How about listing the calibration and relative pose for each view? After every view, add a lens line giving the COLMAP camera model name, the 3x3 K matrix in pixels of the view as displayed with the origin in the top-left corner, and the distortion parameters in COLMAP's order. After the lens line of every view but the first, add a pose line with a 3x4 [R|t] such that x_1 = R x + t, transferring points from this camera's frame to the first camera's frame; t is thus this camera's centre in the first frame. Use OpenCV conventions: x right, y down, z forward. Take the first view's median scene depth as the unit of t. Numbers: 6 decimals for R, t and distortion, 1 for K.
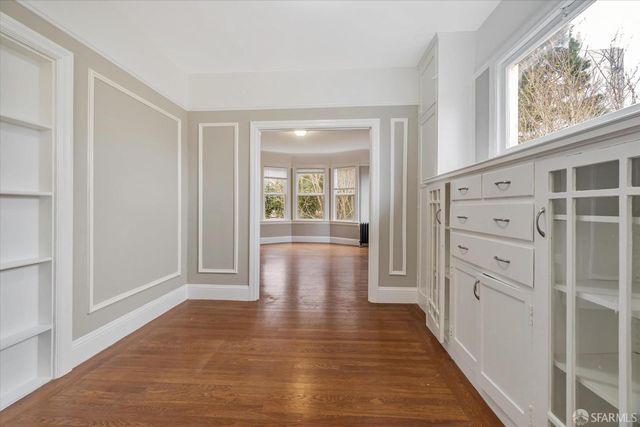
lens RADIAL K [[274.8, 0, 318.5], [0, 274.8, 210.1], [0, 0, 1]] dist [-0.007523, -0.000201]
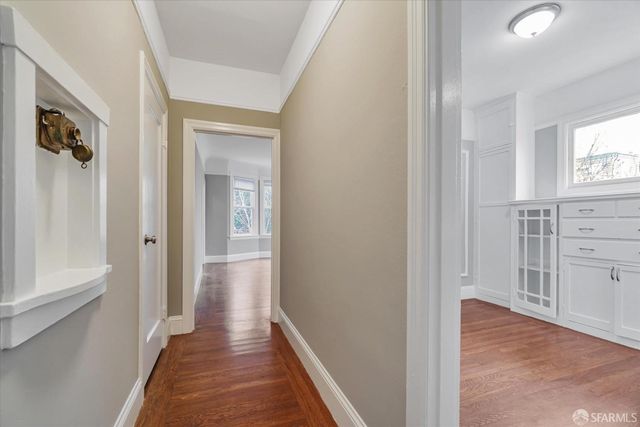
lens RADIAL K [[279.7, 0, 316.5], [0, 279.7, 222.0], [0, 0, 1]] dist [-0.009338, 0.002880]
pose [[0.921198, -0.001860, 0.389090, -0.807427], [0.004243, 0.999977, -0.005266, -0.005625], [-0.389072, 0.006502, 0.921185, 0.098649]]
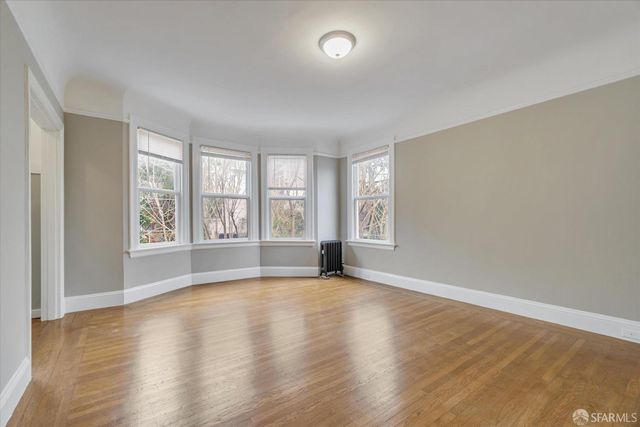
lens RADIAL K [[279.7, 0, 320.3], [0, 279.7, 216.0], [0, 0, 1]] dist [-0.009338, 0.002880]
pose [[0.768889, 0.002918, 0.639376, -0.685281], [0.010659, 0.999792, -0.017381, -0.006555], [-0.639293, 0.020179, 0.768698, 1.228726]]
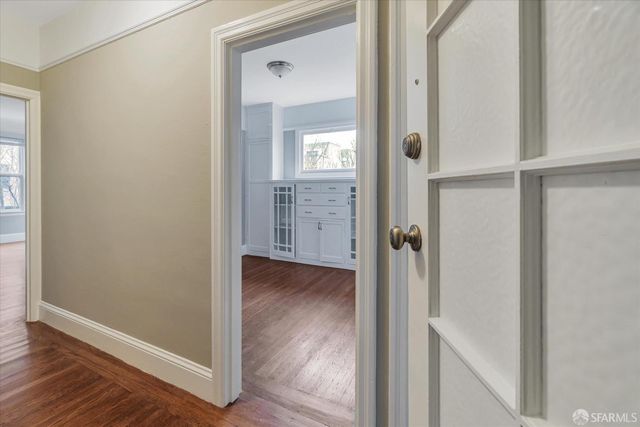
lens RADIAL K [[279.7, 0, 316.0], [0, 279.7, 189.0], [0, 0, 1]] dist [-0.009338, 0.002880]
pose [[0.394162, -0.004553, 0.919030, -0.981240], [0.009048, 0.999958, 0.001073, -0.041197], [-0.918997, 0.007892, 0.394187, -0.025528]]
